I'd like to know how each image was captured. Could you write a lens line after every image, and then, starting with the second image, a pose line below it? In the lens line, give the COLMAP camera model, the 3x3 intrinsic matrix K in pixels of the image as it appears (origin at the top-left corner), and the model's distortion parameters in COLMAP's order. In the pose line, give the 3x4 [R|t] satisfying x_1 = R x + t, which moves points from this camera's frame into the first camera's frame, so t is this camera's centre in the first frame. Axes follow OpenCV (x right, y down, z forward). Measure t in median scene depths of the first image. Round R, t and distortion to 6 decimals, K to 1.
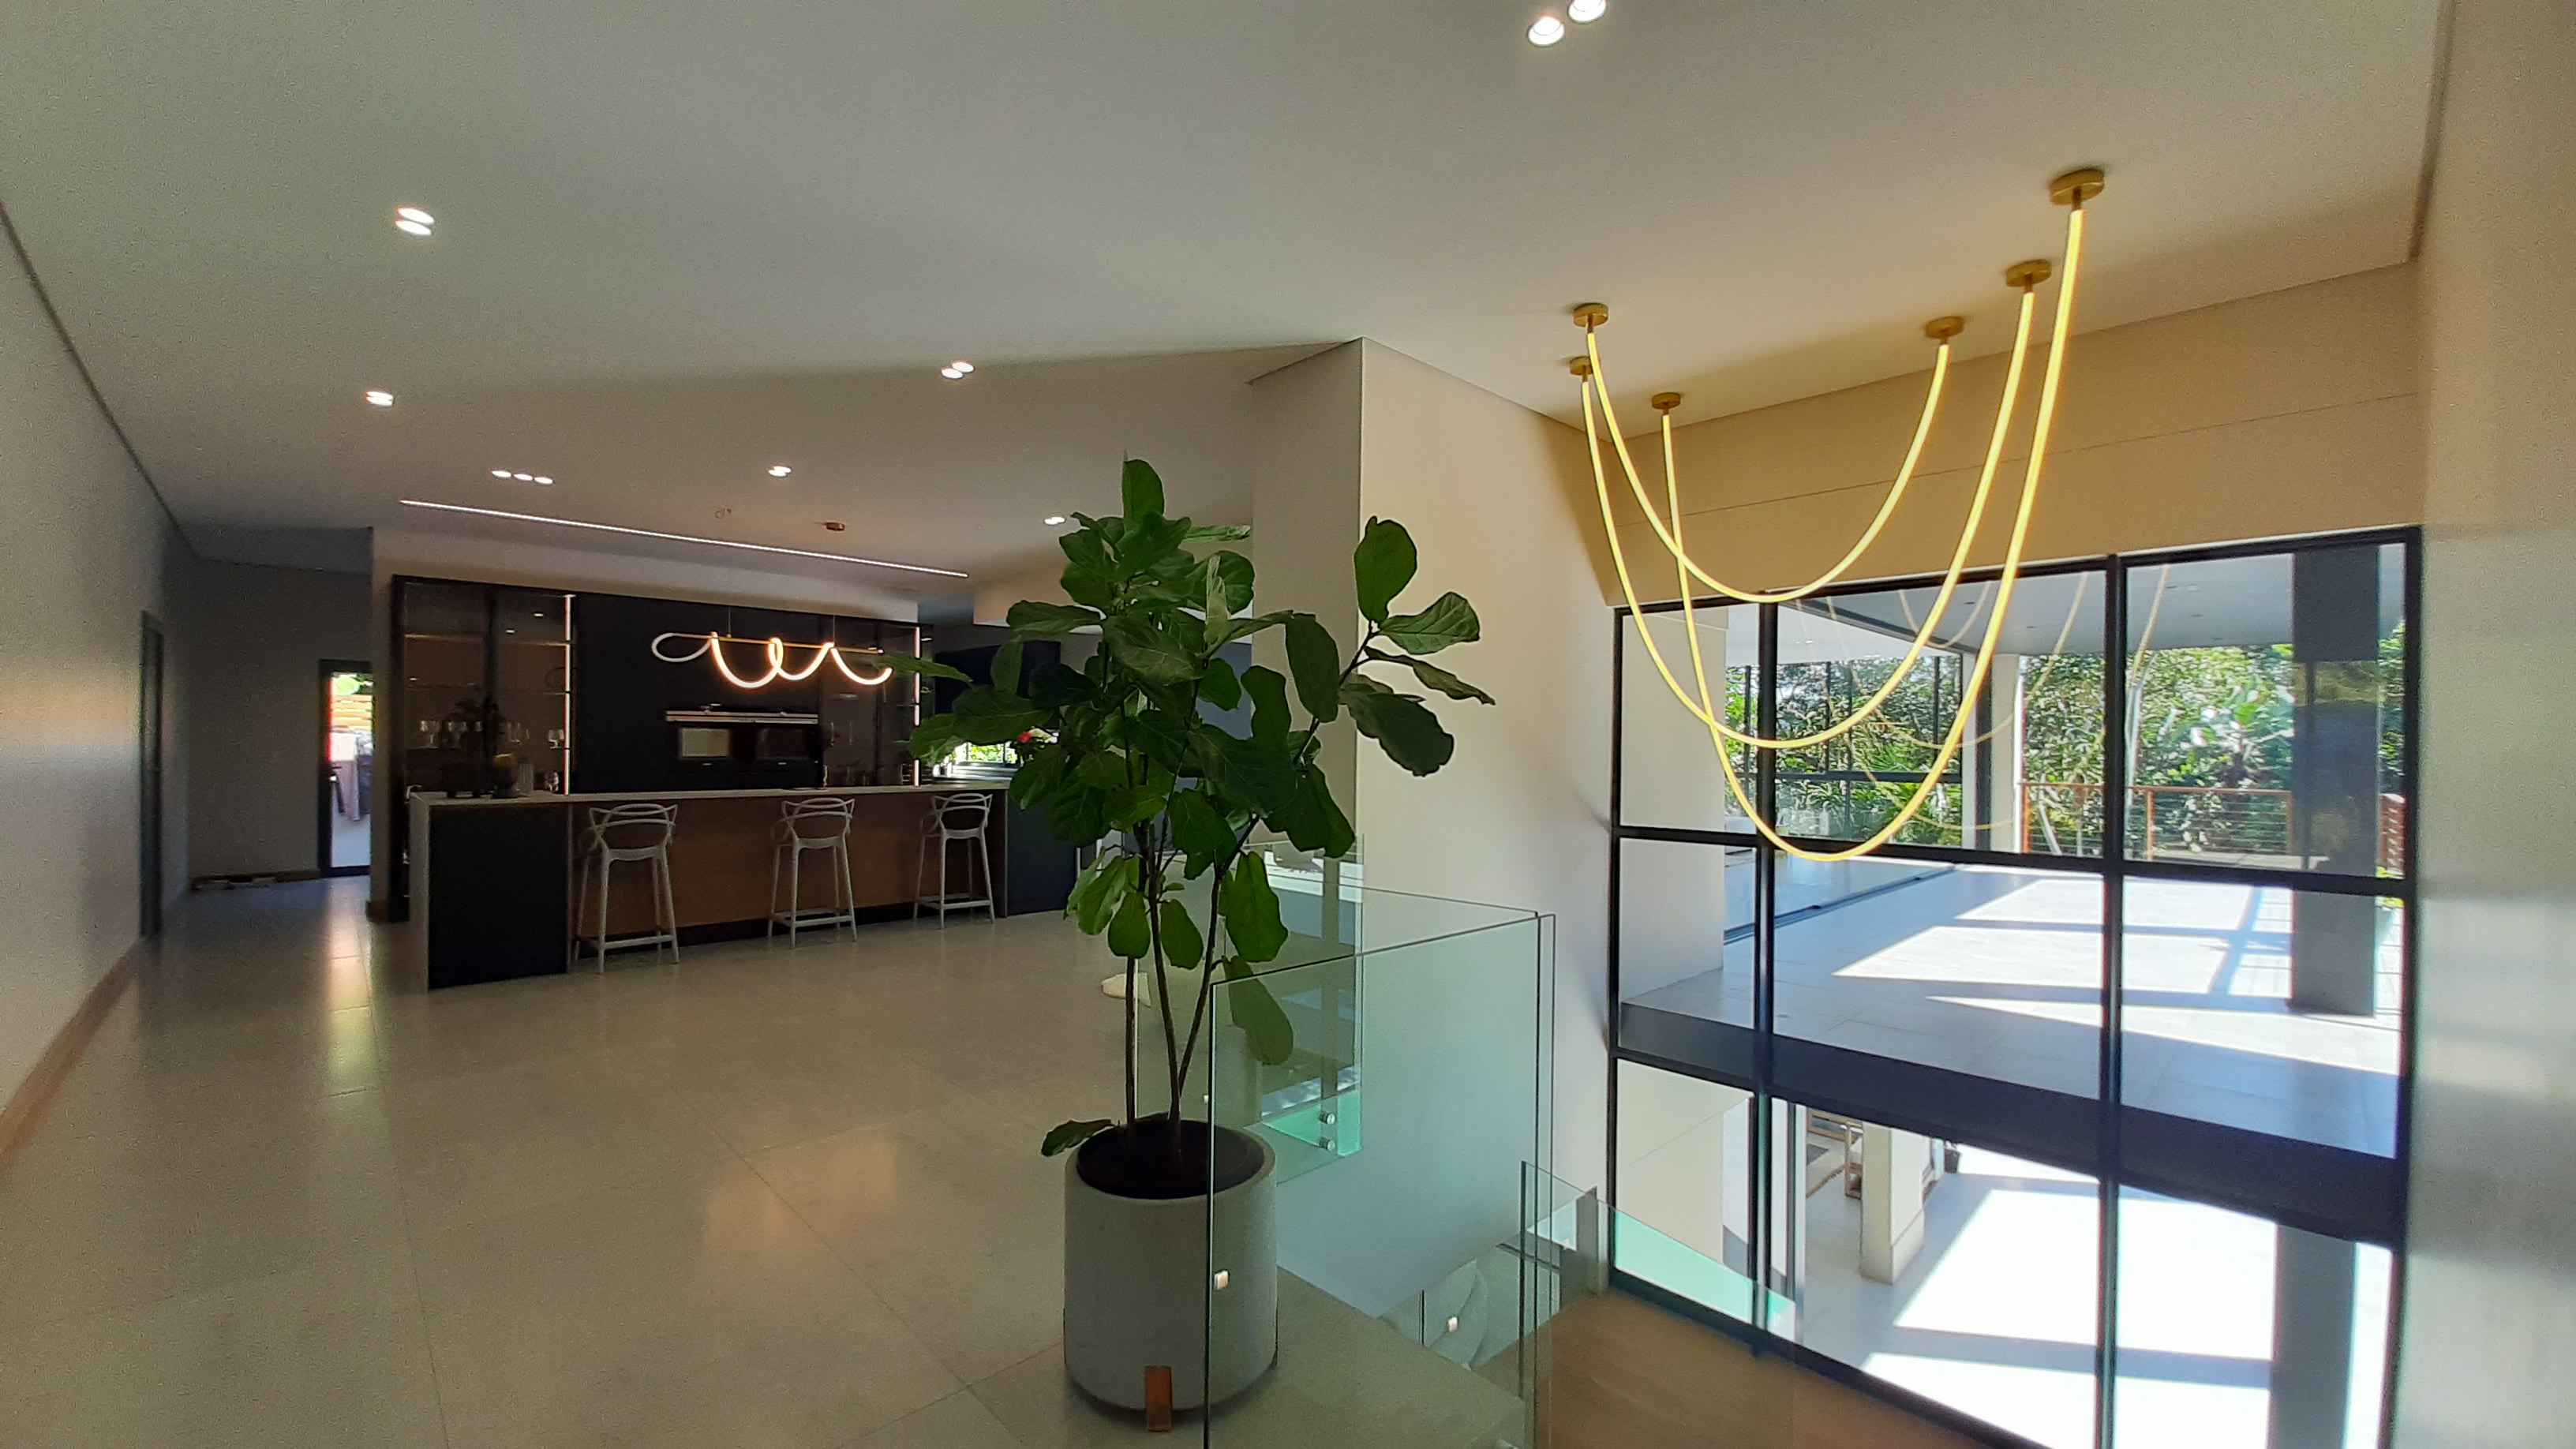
lens RADIAL K [[1007.1, 0, 1296.3], [0, 1007.1, 738.7], [0, 0, 1]] dist [0.015764, -0.015125]
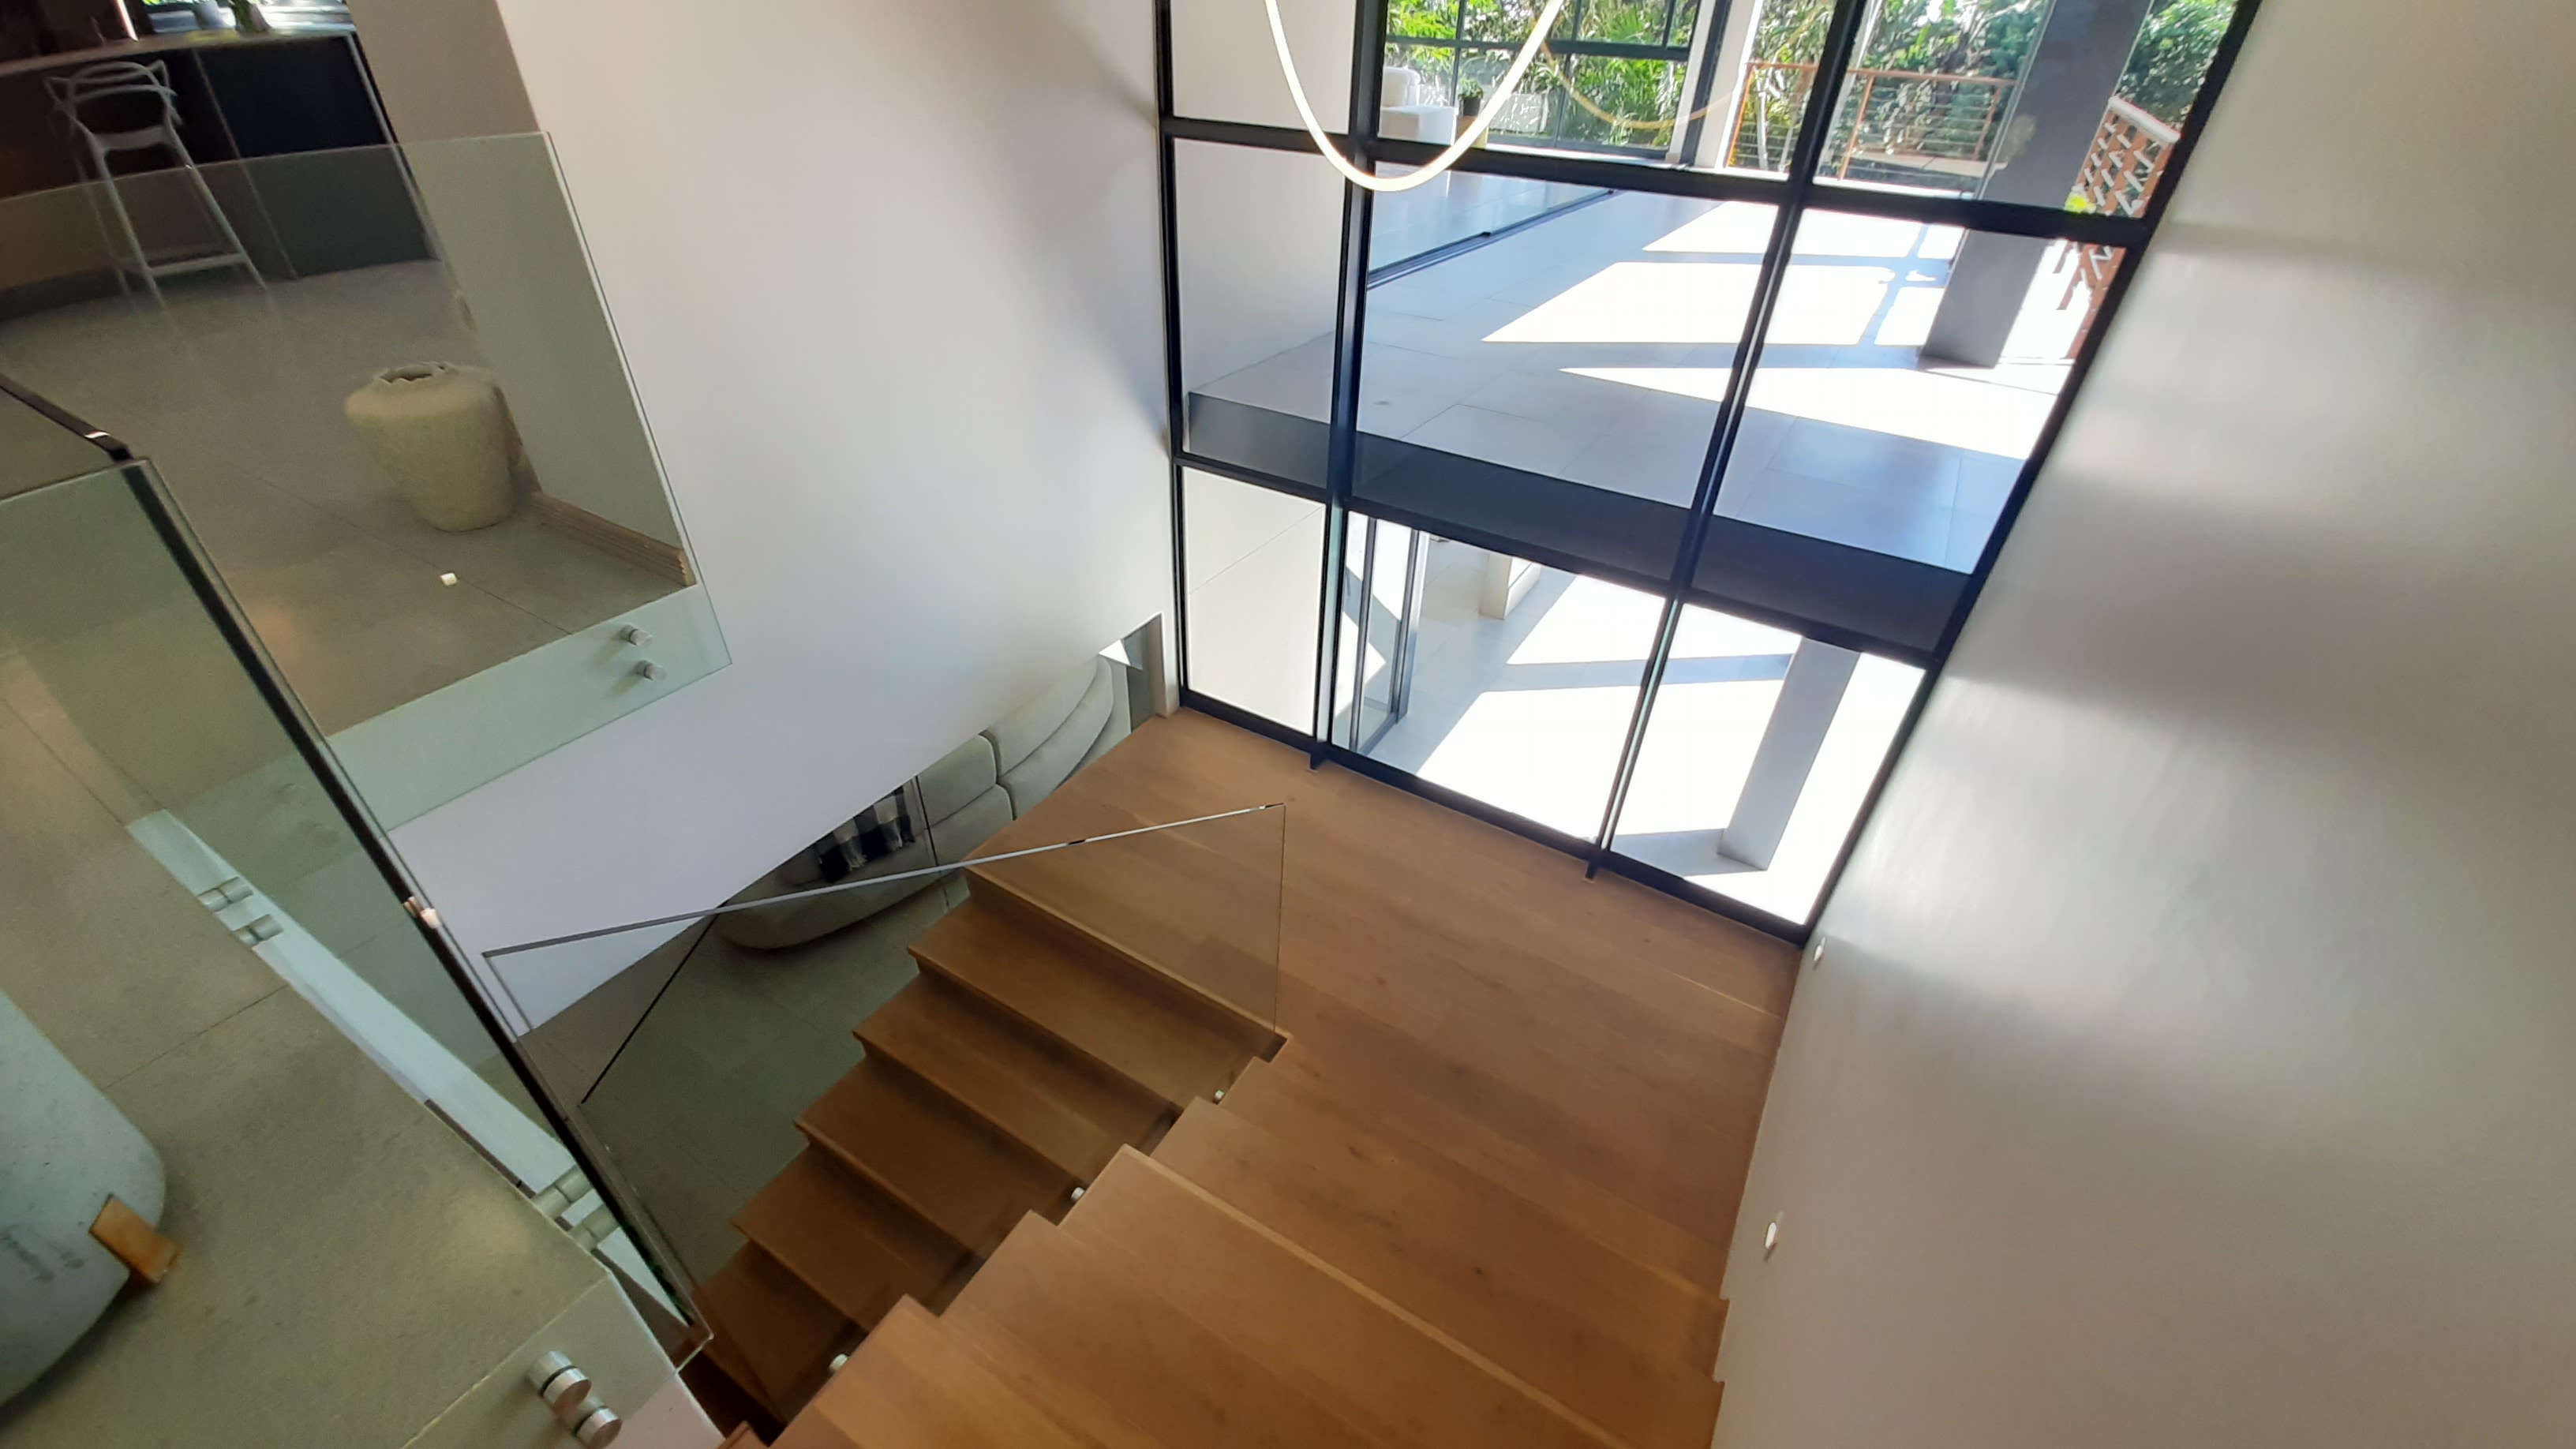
lens RADIAL K [[1007.1, 0, 1296.3], [0, 1007.1, 738.7], [0, 0, 1]] dist [0.015764, -0.015125]
pose [[0.966911, -0.127440, 0.221003, 0.203517], [-0.029412, 0.804828, 0.592779, 0.018851], [-0.253413, -0.579664, 0.774449, 0.245825]]
